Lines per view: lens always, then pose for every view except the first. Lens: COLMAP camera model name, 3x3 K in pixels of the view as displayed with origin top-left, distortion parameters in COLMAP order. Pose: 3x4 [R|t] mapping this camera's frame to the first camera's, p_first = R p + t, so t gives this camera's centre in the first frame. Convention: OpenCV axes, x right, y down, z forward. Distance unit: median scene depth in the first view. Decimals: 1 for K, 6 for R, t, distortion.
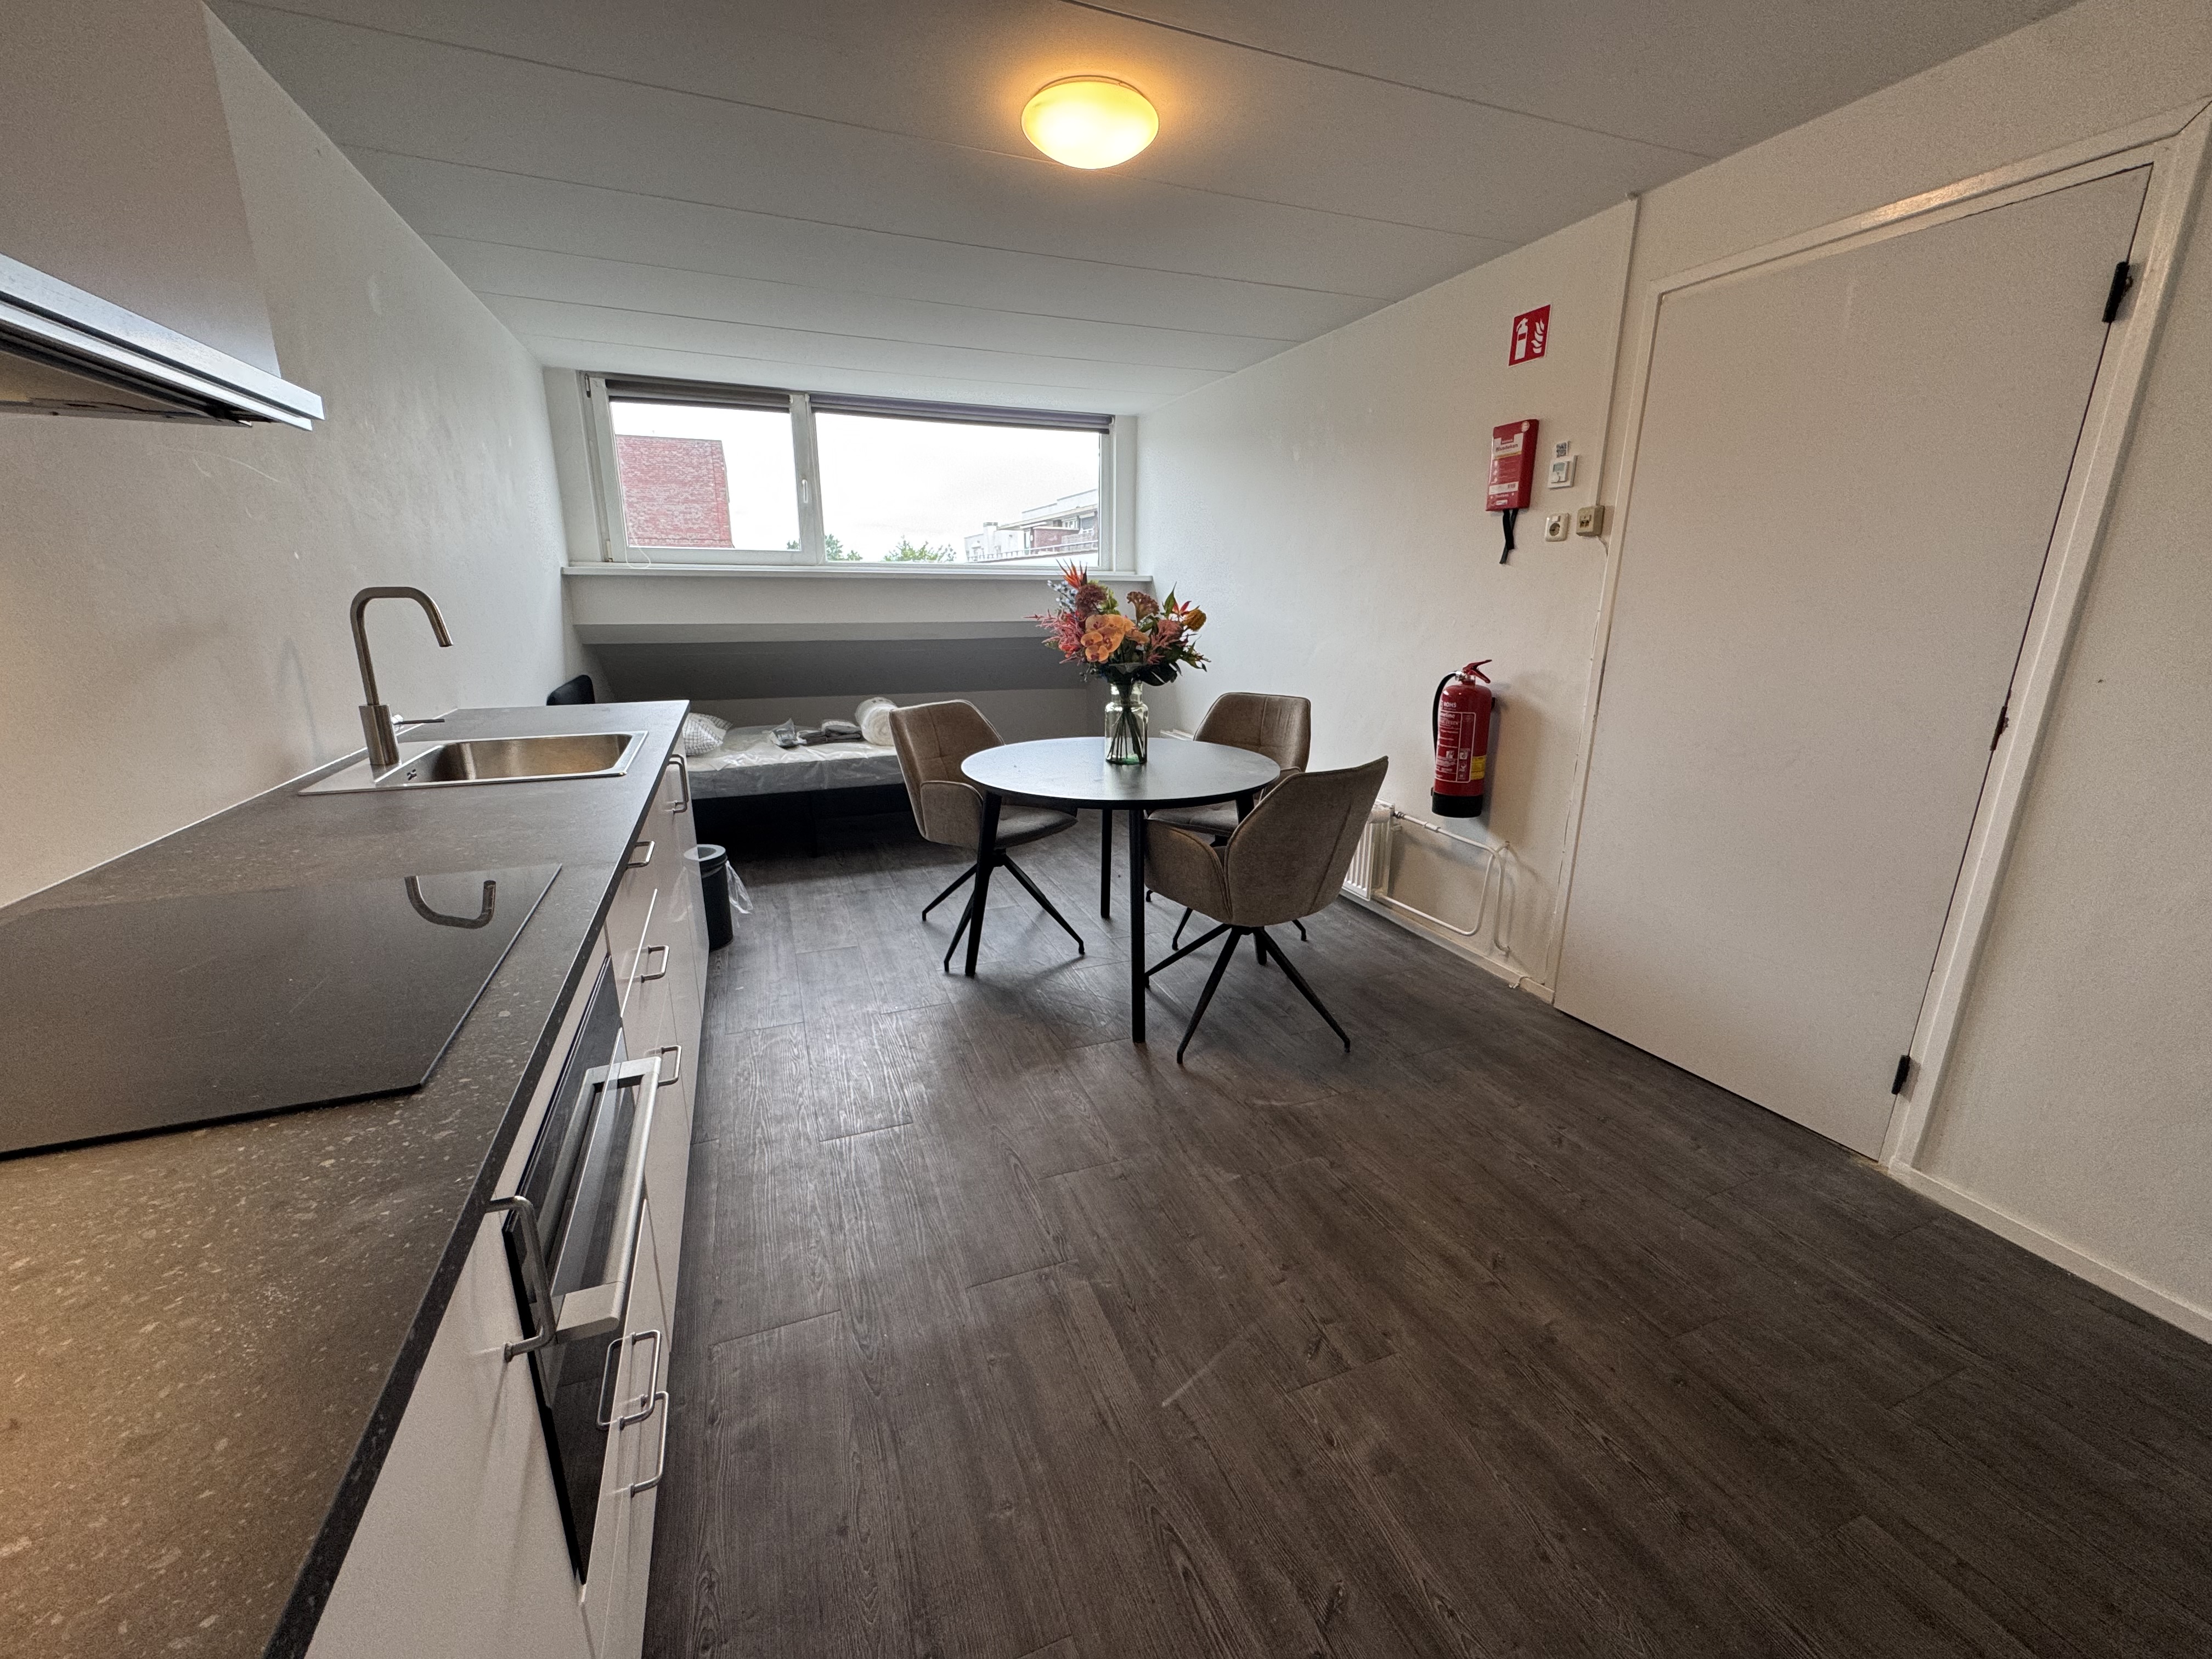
lens RADIAL K [[882.0, 0, 1105.3], [0, 882.0, 830.2], [0, 0, 1]] dist [-0.001084, 0.000213]
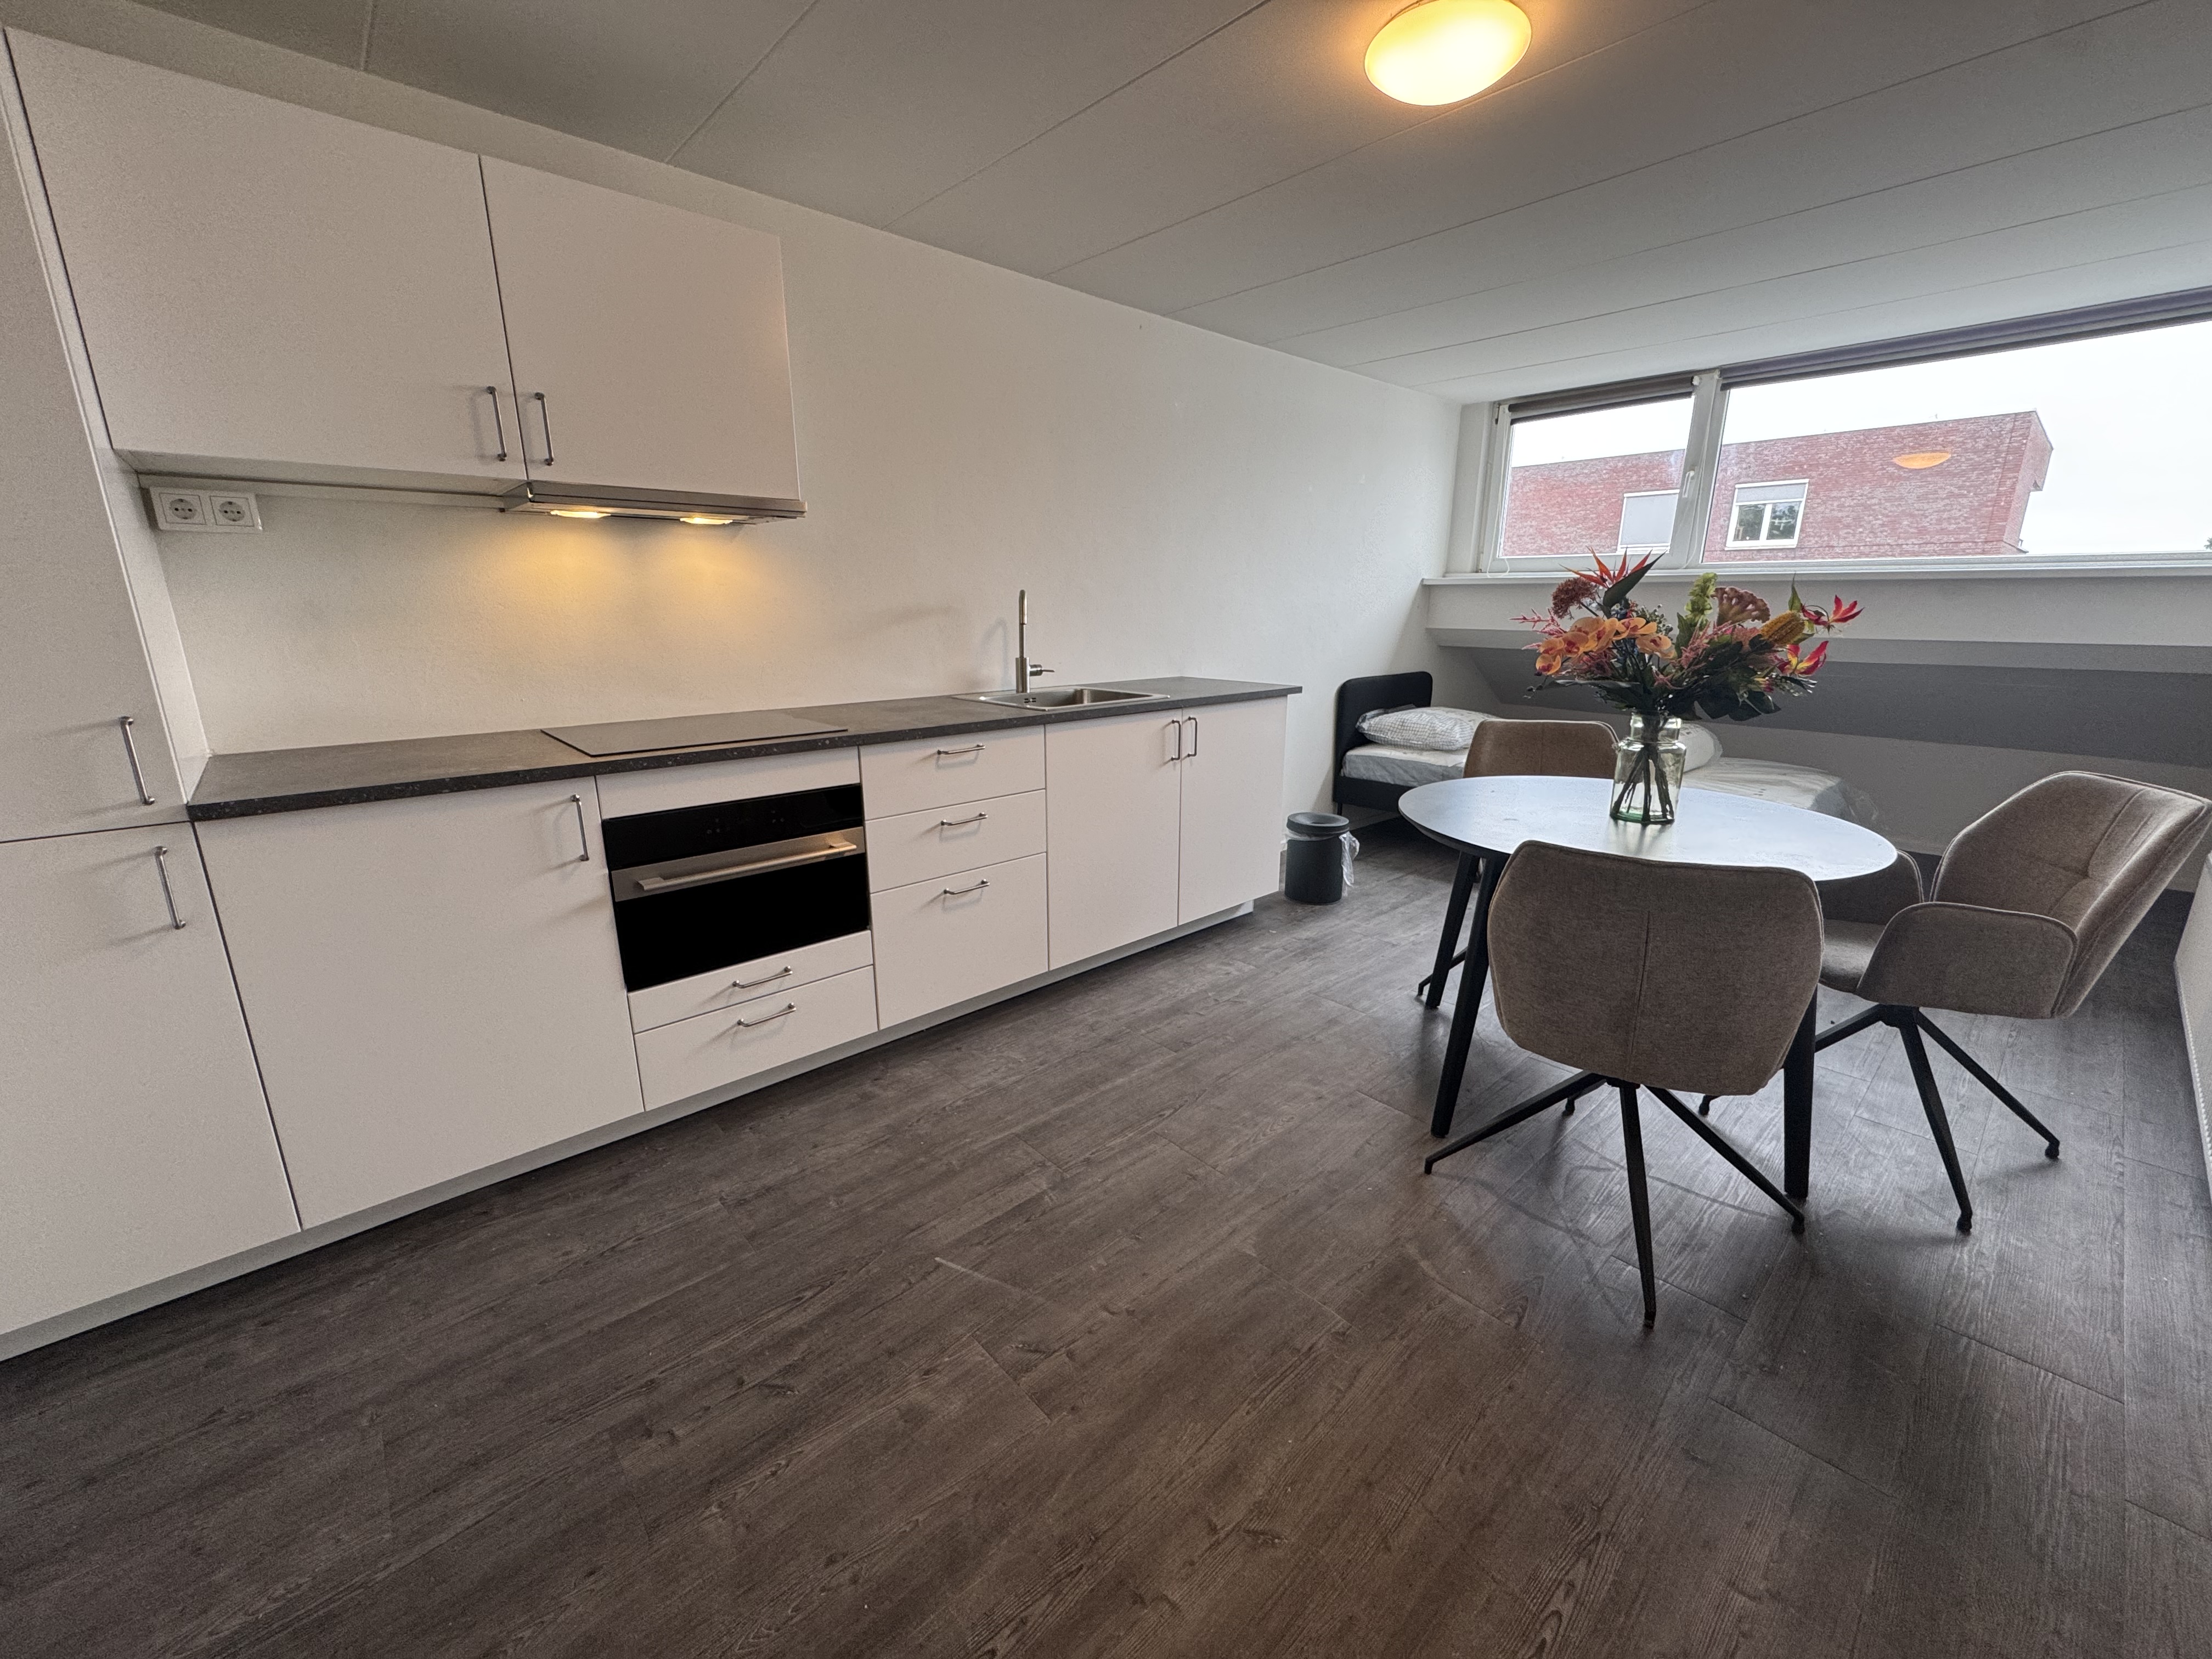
lens RADIAL K [[882.0, 0, 1105.3], [0, 882.0, 830.2], [0, 0, 1]] dist [-0.001084, 0.000213]
pose [[0.352576, 0.230291, -0.907004, 0.913691], [-0.246709, 0.957831, 0.147294, -0.114343], [0.902677, 0.171833, 0.394523, 0.527776]]
